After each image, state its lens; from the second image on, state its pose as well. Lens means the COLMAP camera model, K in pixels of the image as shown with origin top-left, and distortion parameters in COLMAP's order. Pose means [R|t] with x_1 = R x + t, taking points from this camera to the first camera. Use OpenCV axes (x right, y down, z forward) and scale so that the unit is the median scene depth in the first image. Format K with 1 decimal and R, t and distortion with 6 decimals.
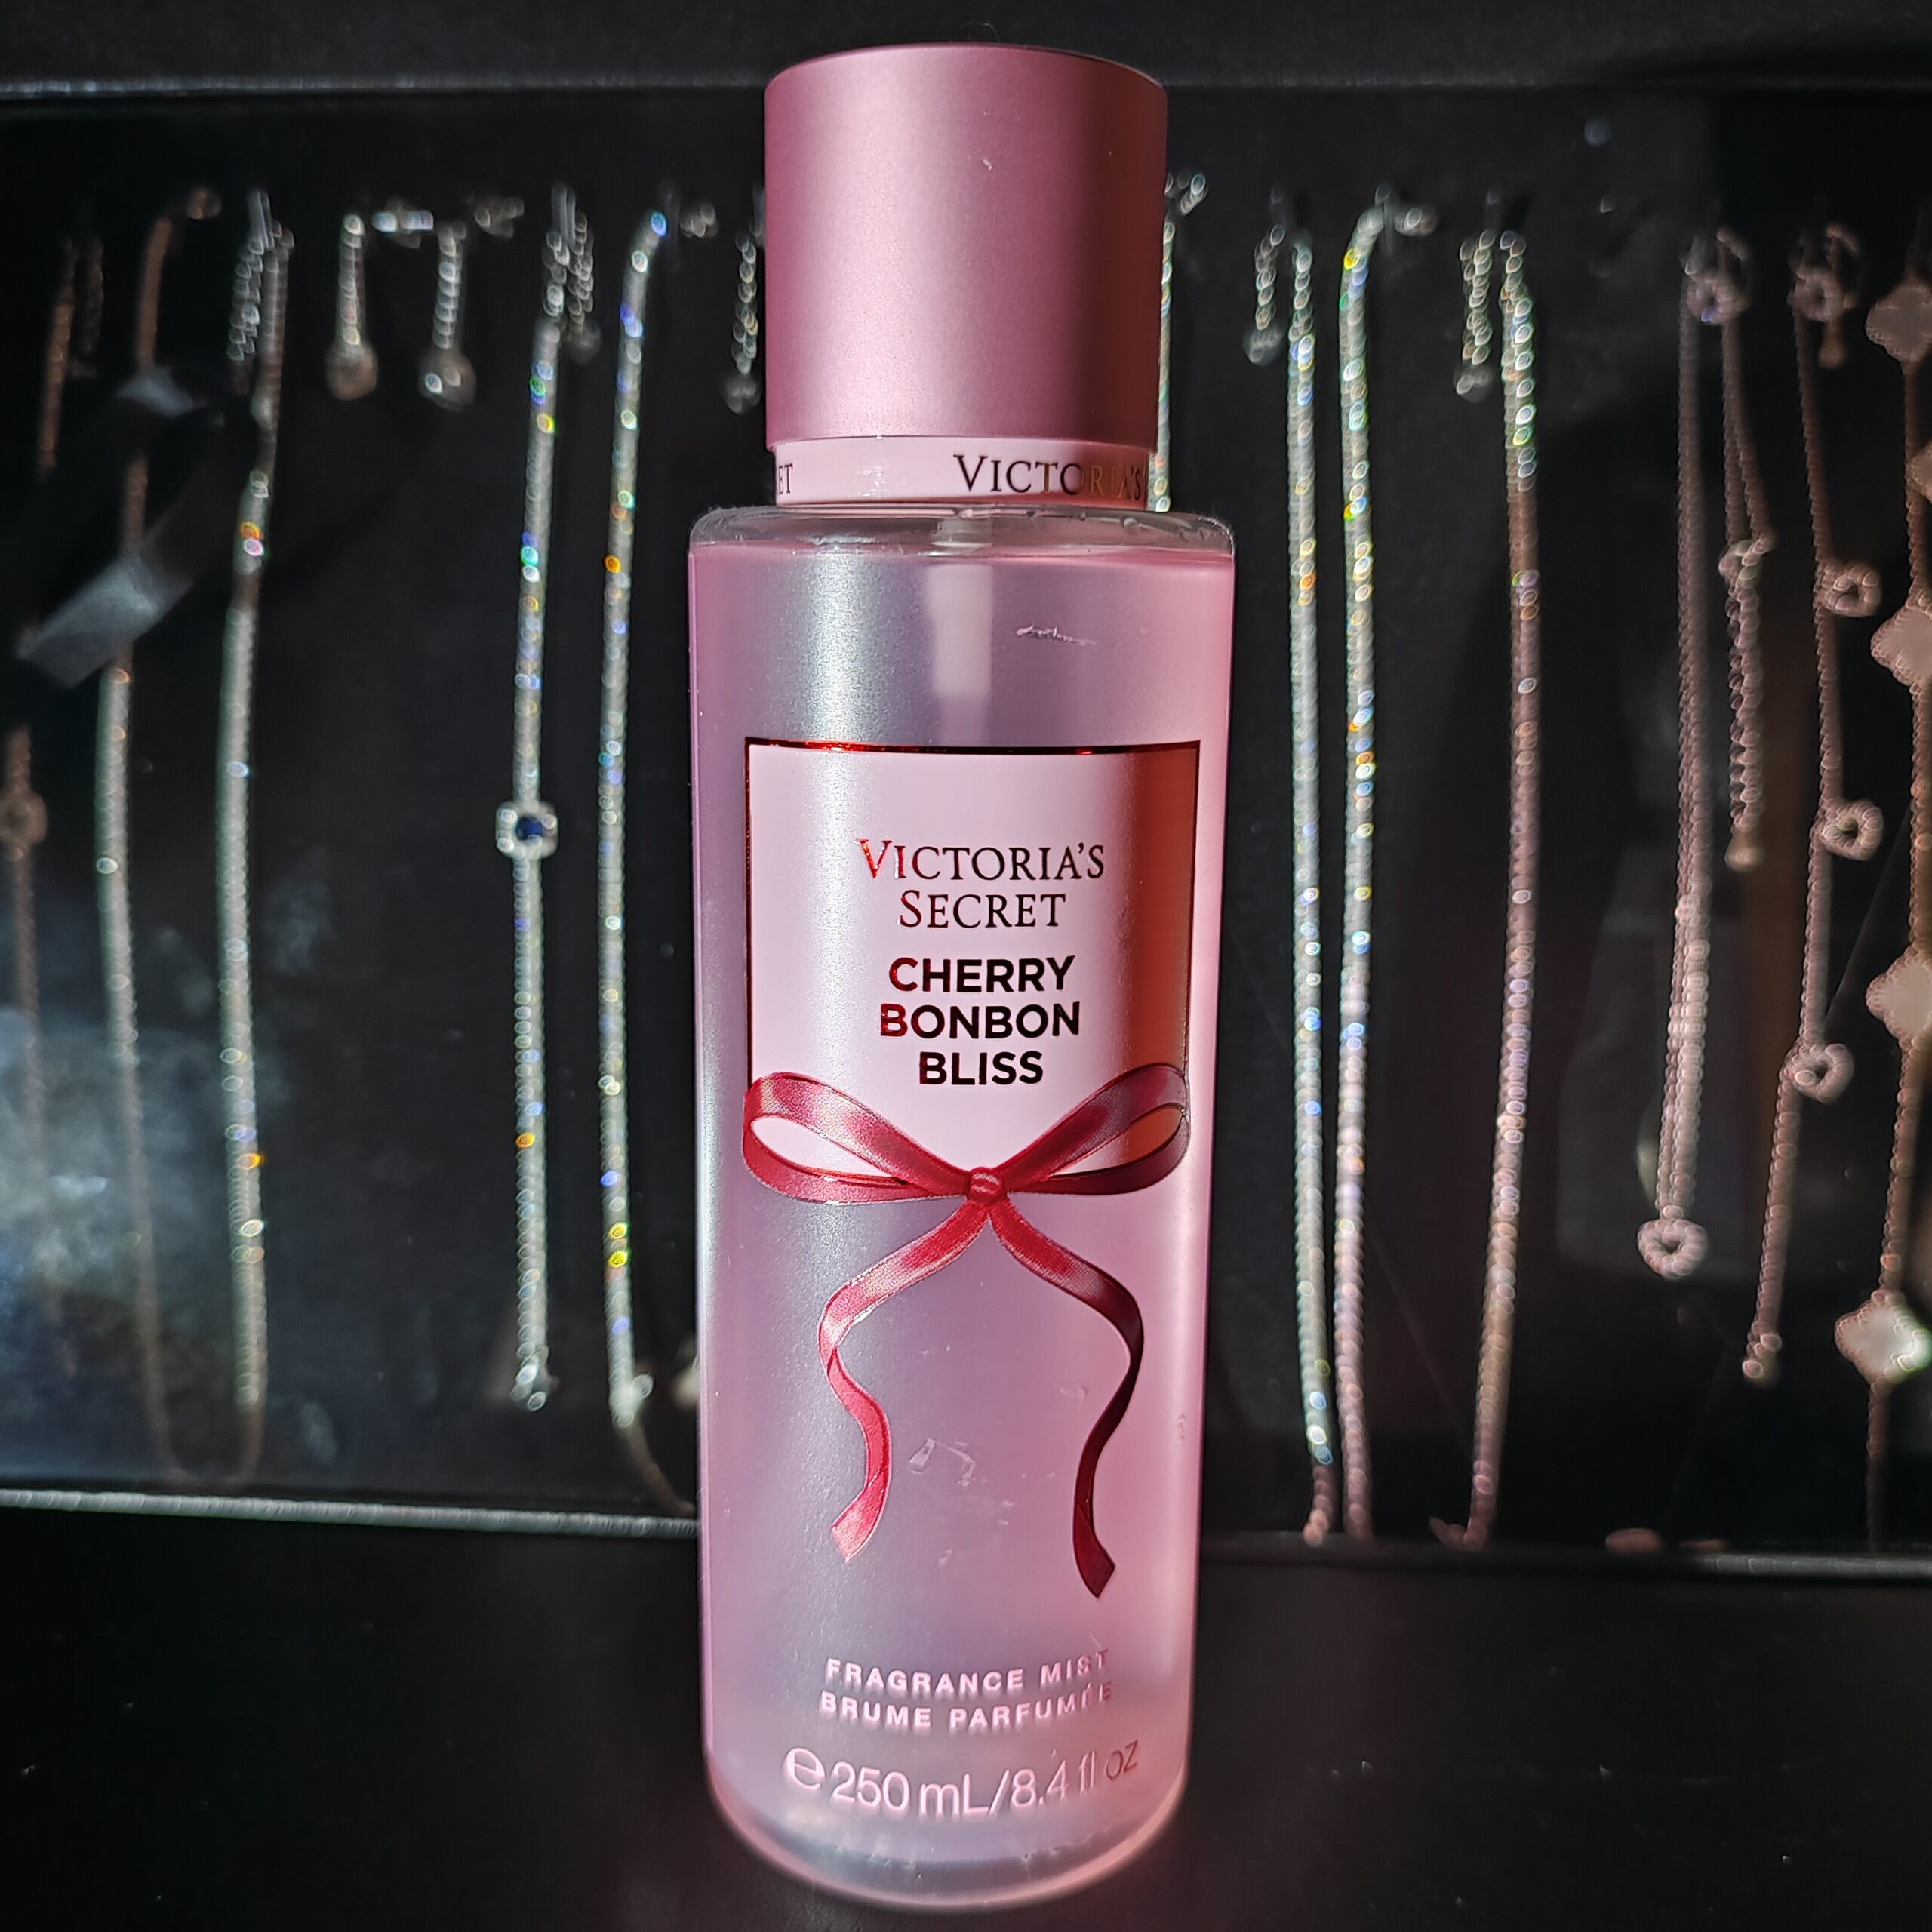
lens RADIAL K [[1939.4, 0, 960.4], [0, 1939.4, 970.6], [0, 0, 1]] dist [-0.034731, 0.000000]
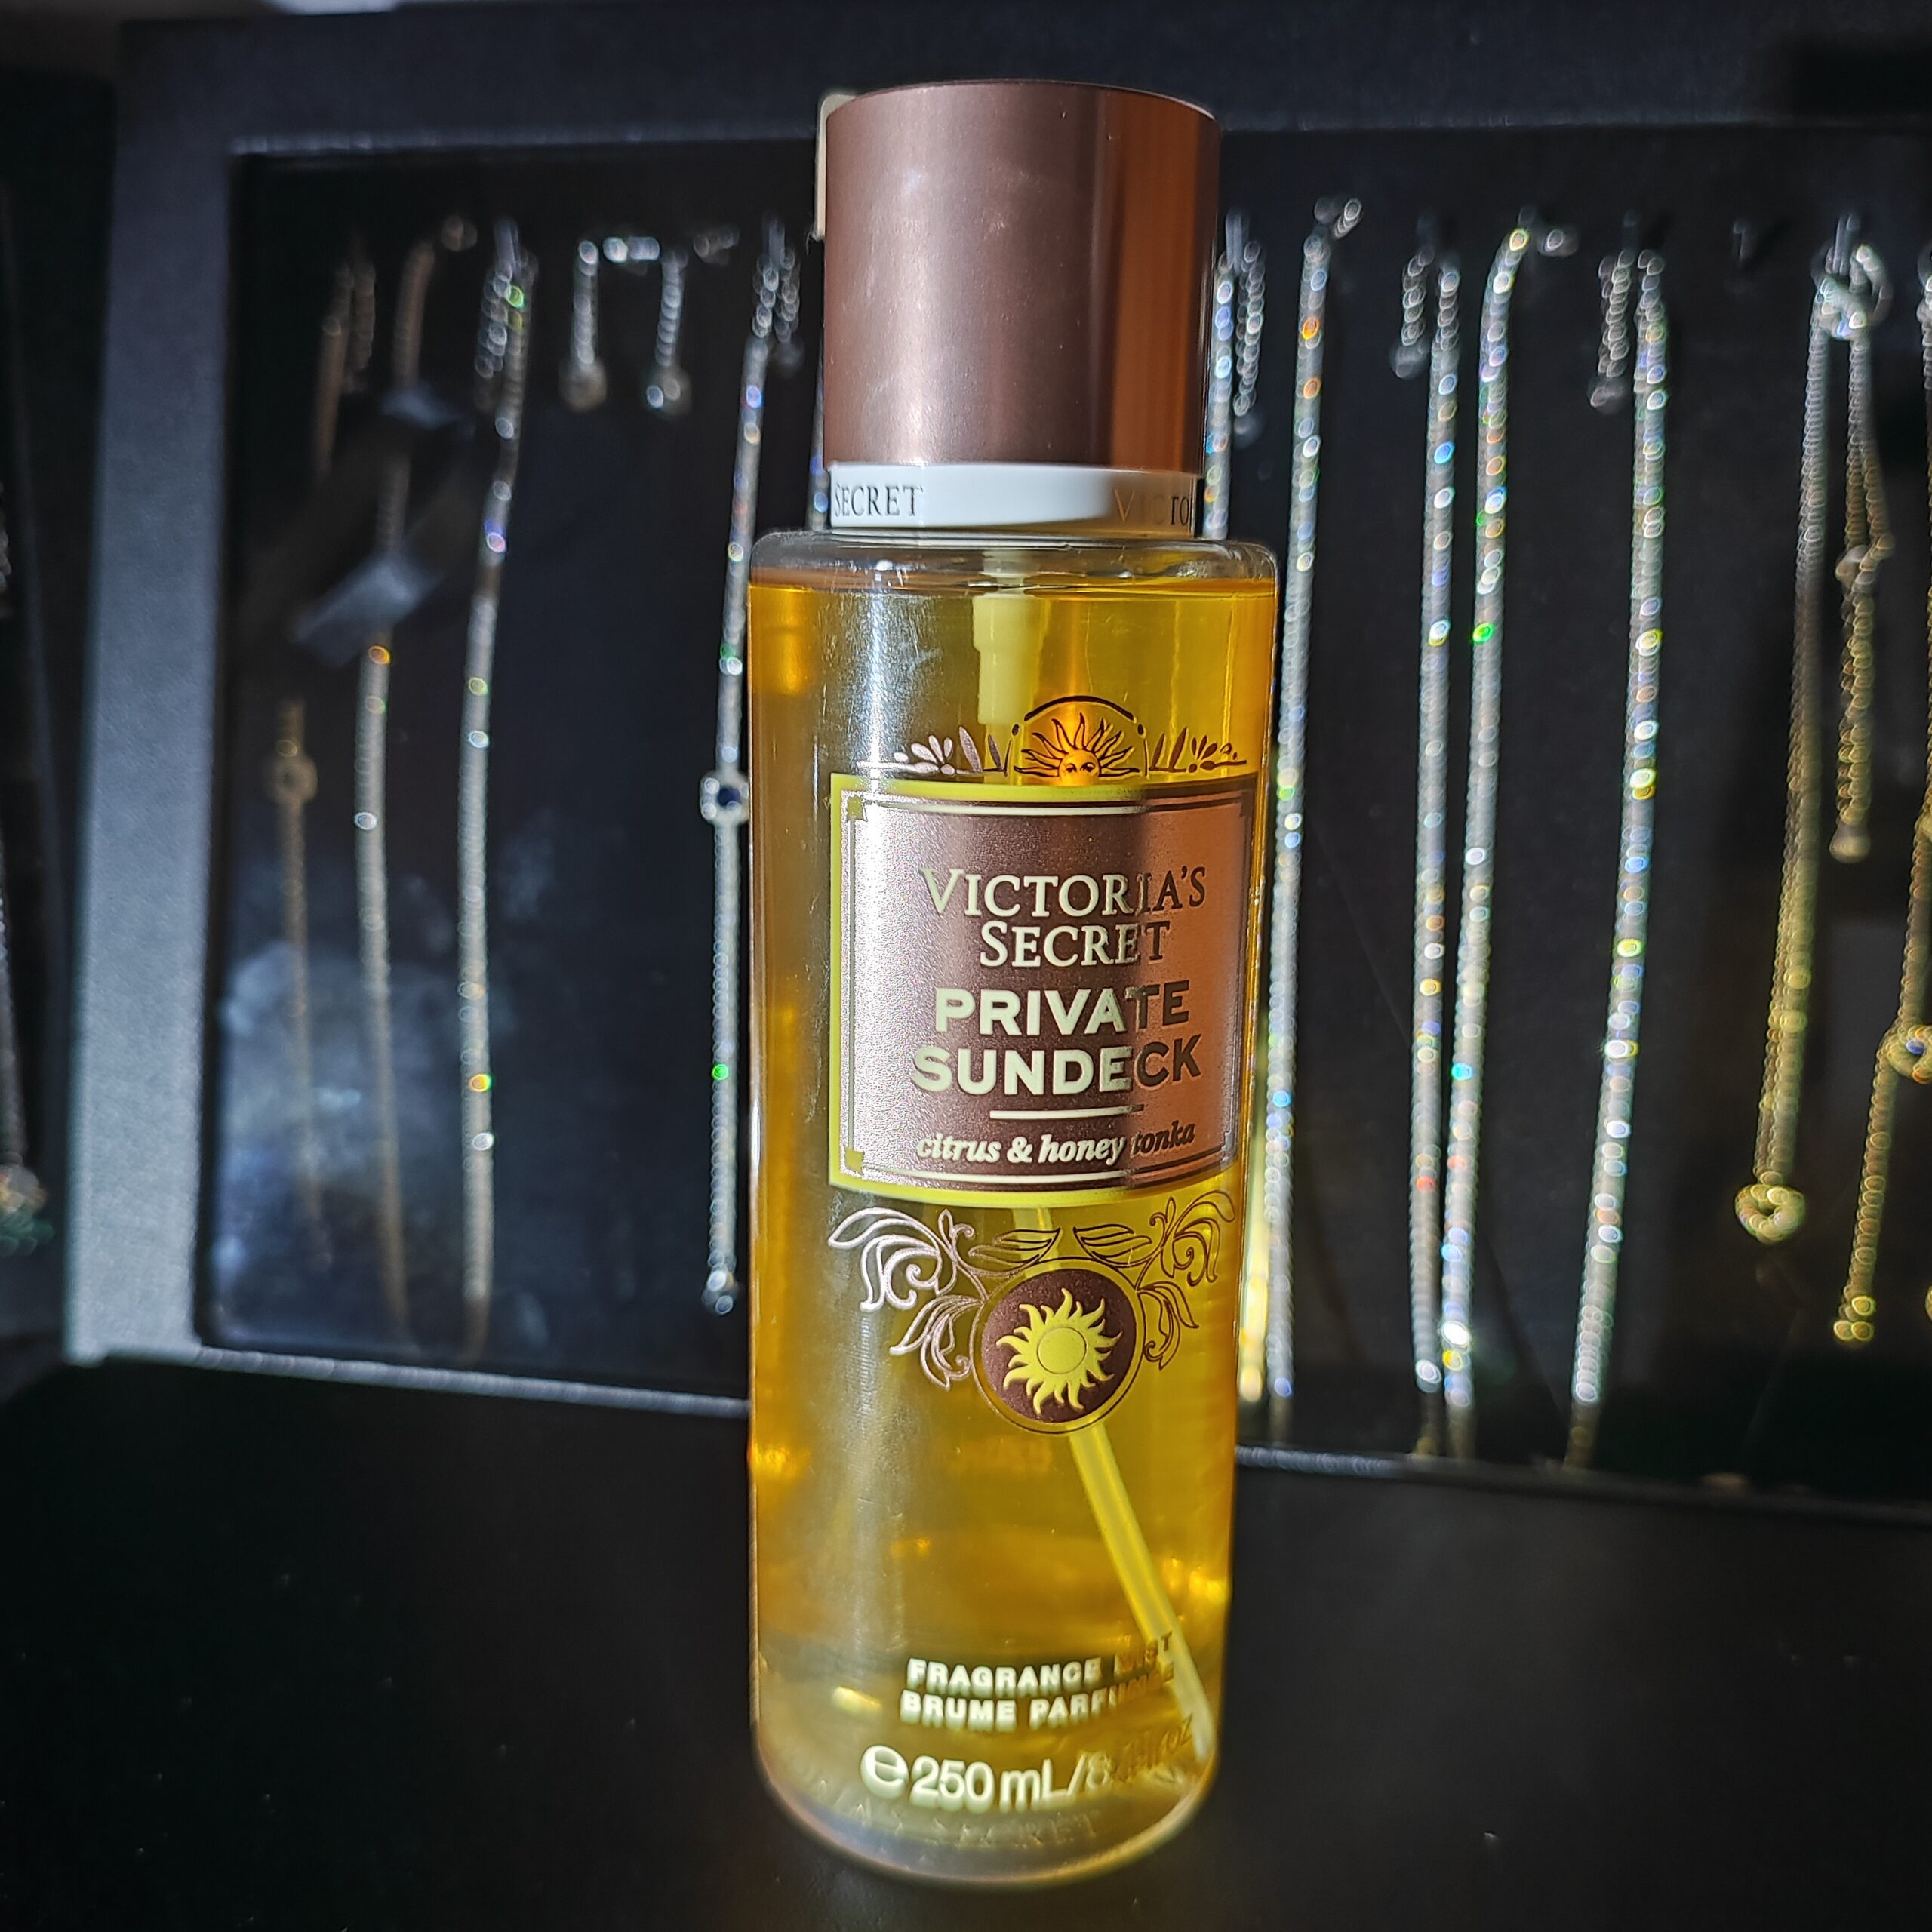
lens RADIAL K [[1939.4, 0, 970.5], [0, 1939.4, 965.1], [0, 0, 1]] dist [-0.034731, 0.000000]
pose [[0.992877, 0.029813, -0.115352, 0.049331], [-0.027413, 0.999375, 0.022333, -0.004358], [0.115945, -0.019012, 0.993074, -0.103529]]
